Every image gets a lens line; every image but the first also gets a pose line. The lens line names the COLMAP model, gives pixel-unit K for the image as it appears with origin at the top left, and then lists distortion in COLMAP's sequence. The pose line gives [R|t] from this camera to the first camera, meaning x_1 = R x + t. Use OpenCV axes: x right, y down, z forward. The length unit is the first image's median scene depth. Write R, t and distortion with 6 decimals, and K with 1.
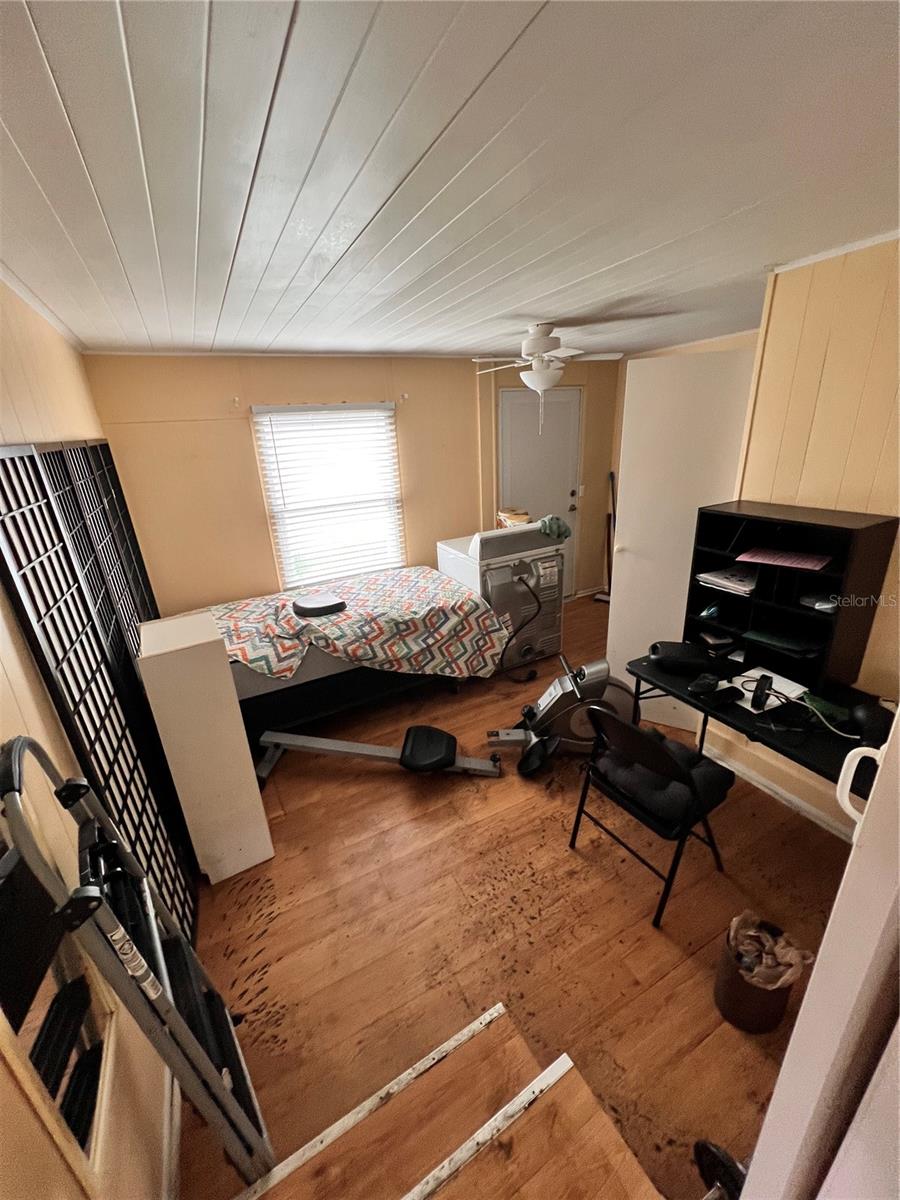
lens RADIAL K [[482.0, 0, 452.2], [0, 482.0, 604.9], [0, 0, 1]] dist [0.000429, 0.000239]
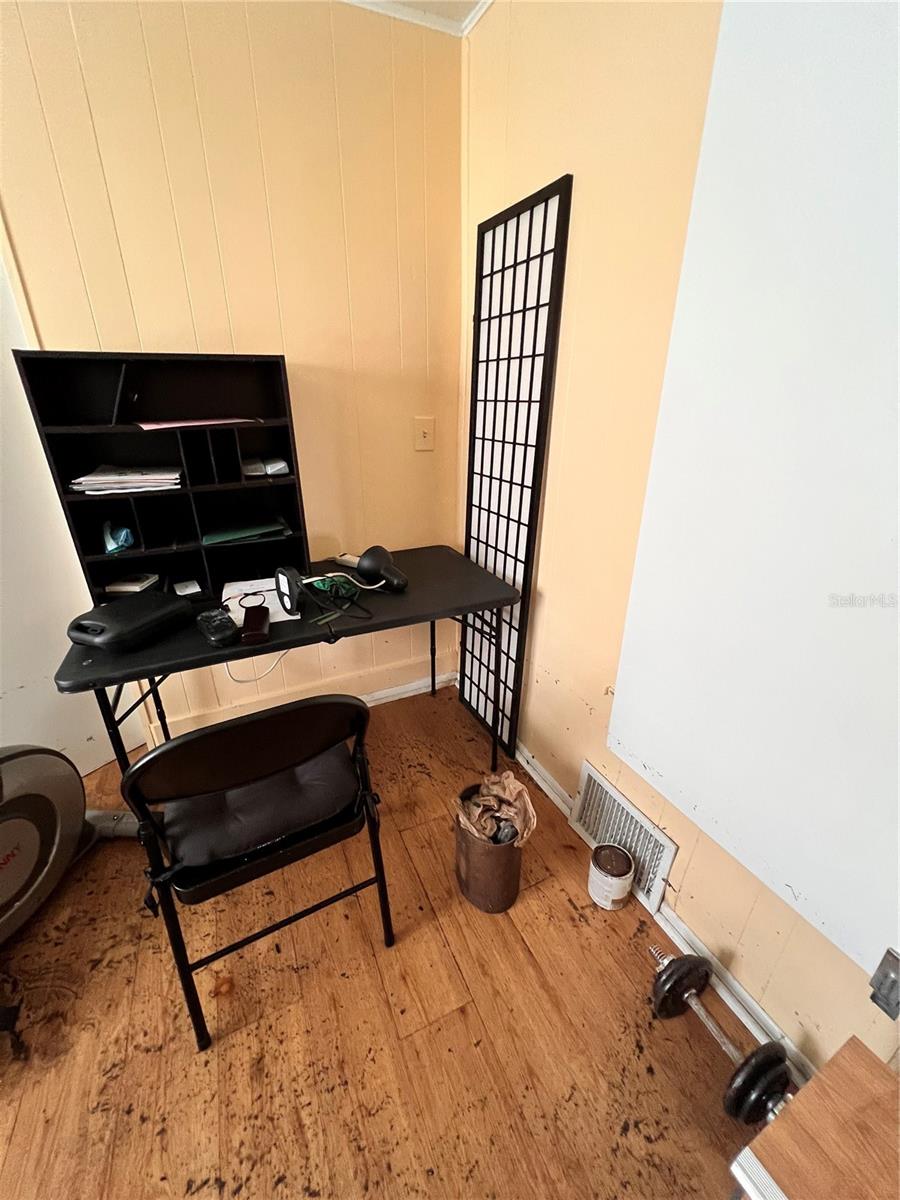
lens RADIAL K [[482.0, 0, 450.7], [0, 482.0, 597.1], [0, 0, 1]] dist [0.000429, 0.000239]
pose [[0.046709, -0.332083, 0.942093, -0.046997], [0.358778, 0.885767, 0.294440, 0.051653], [-0.932253, 0.324249, 0.160518, 0.557759]]
